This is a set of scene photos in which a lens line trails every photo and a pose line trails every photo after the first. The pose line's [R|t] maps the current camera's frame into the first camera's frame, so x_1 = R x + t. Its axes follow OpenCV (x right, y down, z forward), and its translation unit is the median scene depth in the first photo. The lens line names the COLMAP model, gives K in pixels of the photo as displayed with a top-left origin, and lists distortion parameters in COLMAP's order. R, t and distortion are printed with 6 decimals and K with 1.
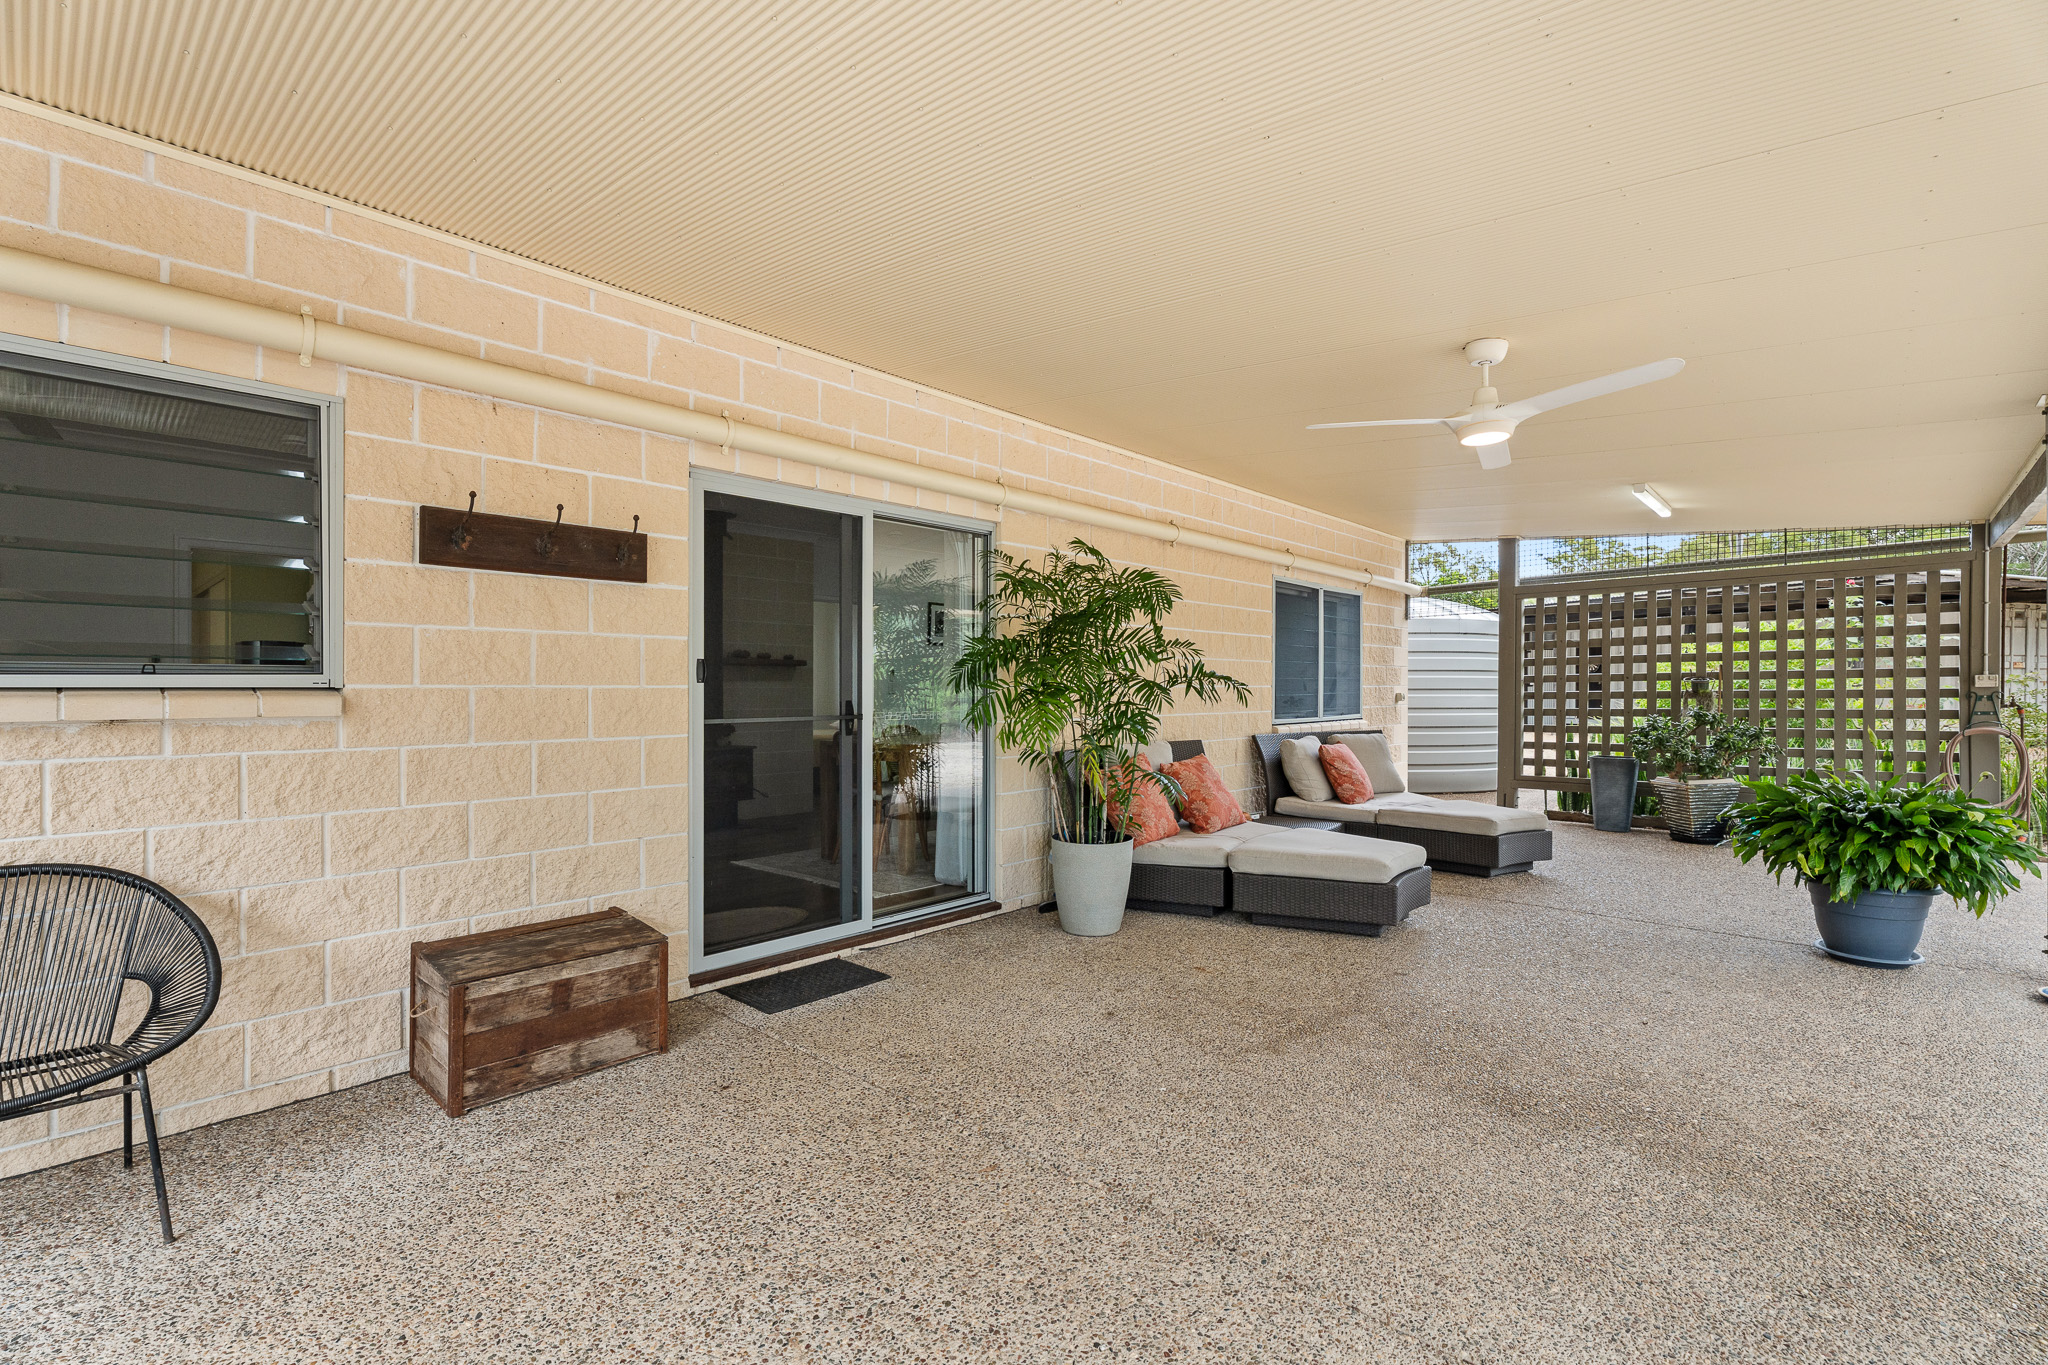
lens RADIAL K [[902.6, 0, 1018.4], [0, 902.6, 719.2], [0, 0, 1]] dist [-0.001451, -0.000191]
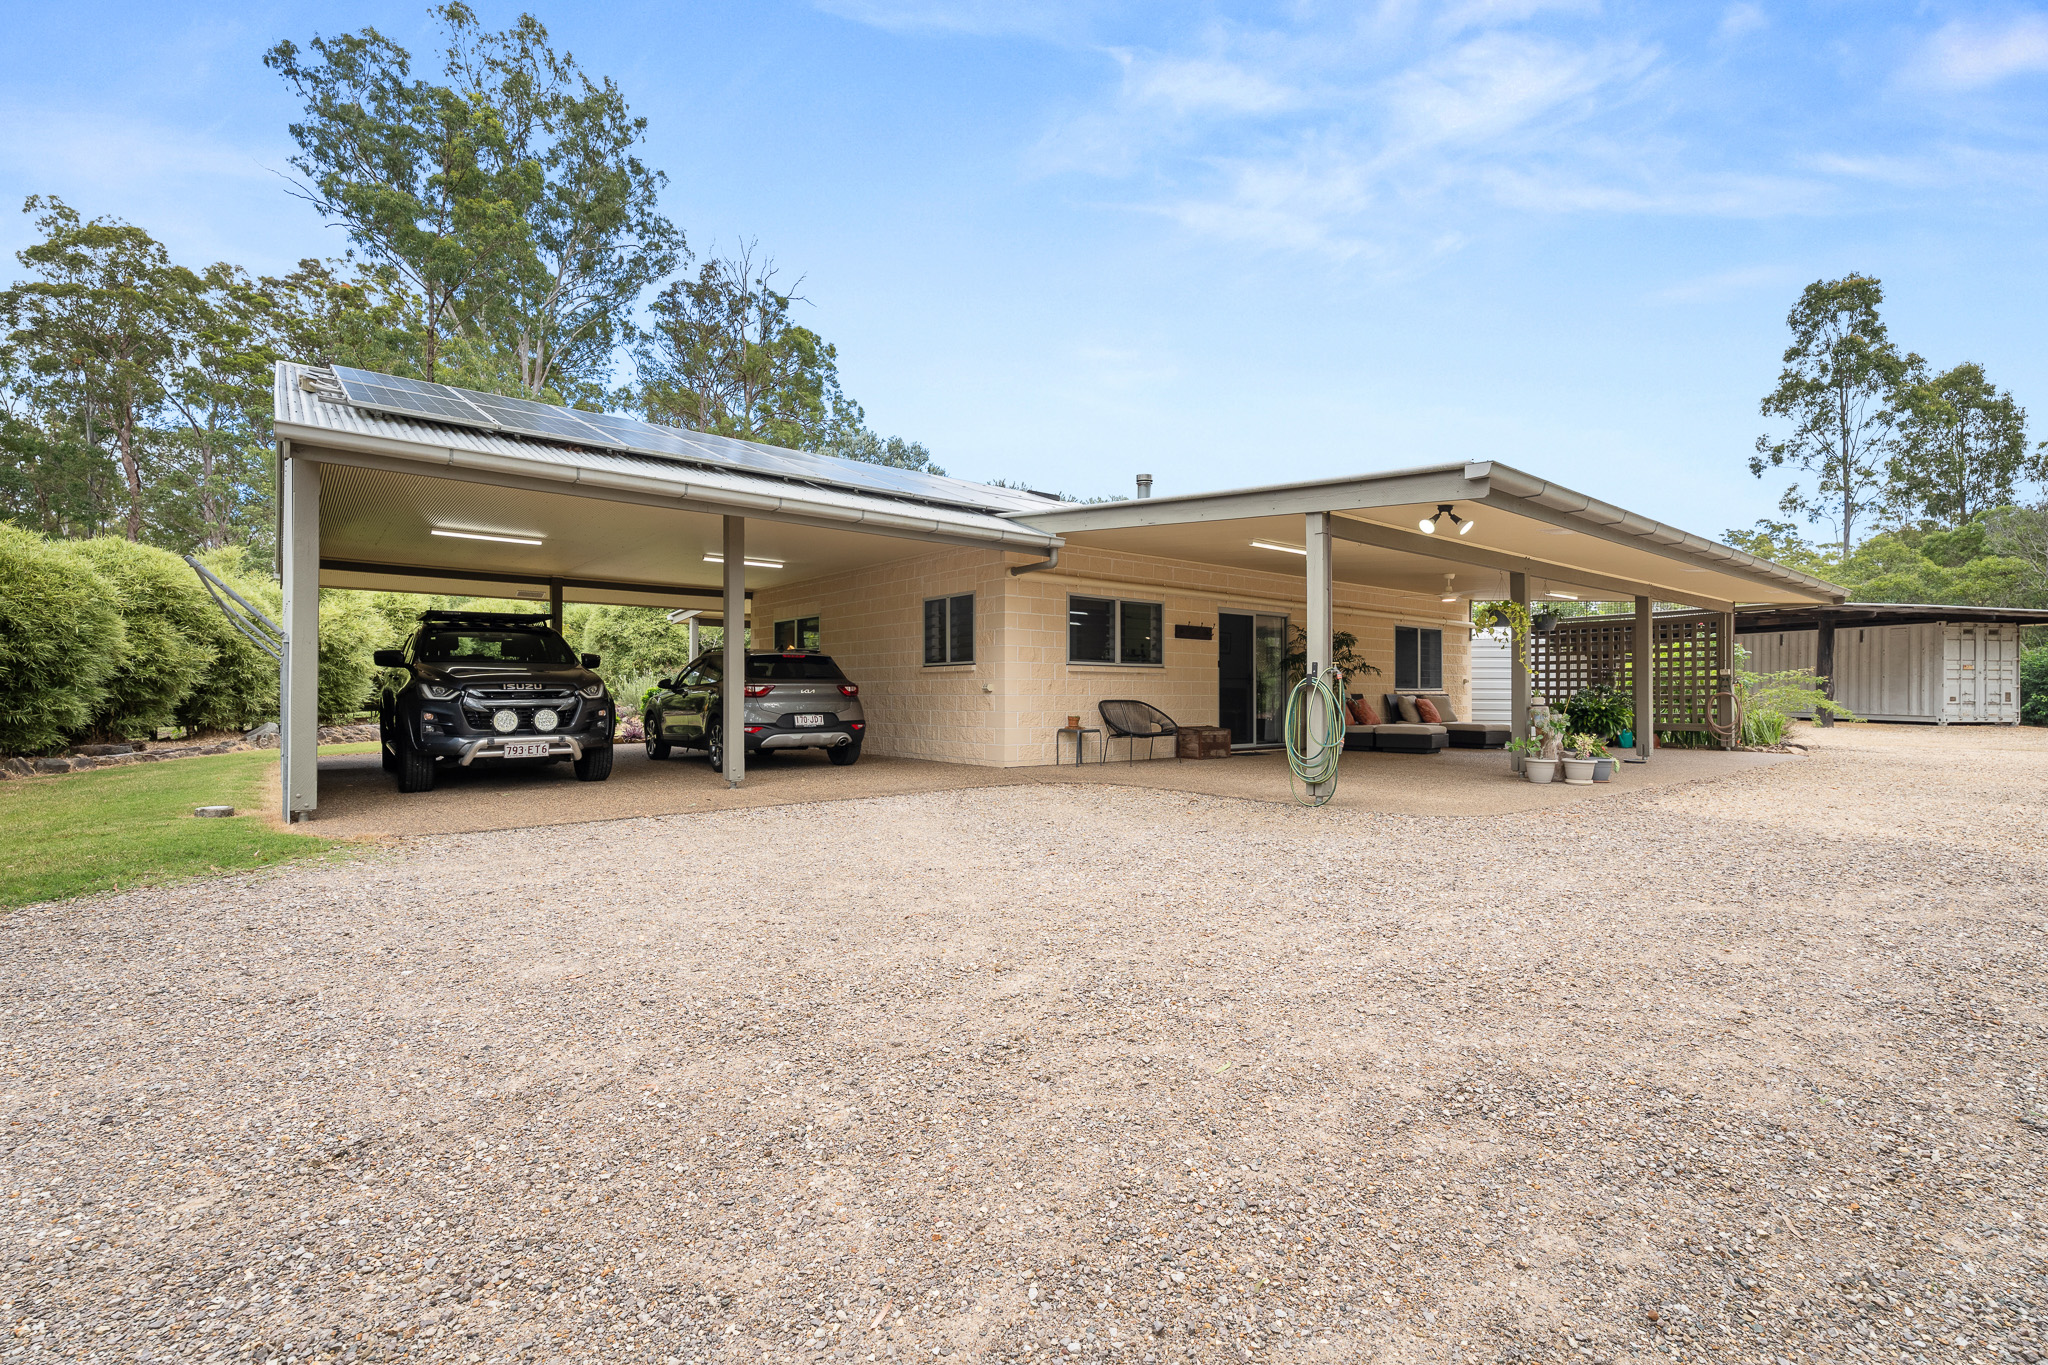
lens RADIAL K [[928.9, 0, 1024.0], [0, 928.9, 682.5], [0, 0, 1]] dist [0.020357, -0.000006]
pose [[0.991746, 0.007542, -0.127993, -0.407477], [-0.012791, 0.999108, -0.040240, 0.111538], [0.127575, 0.041545, 0.990958, -1.720582]]
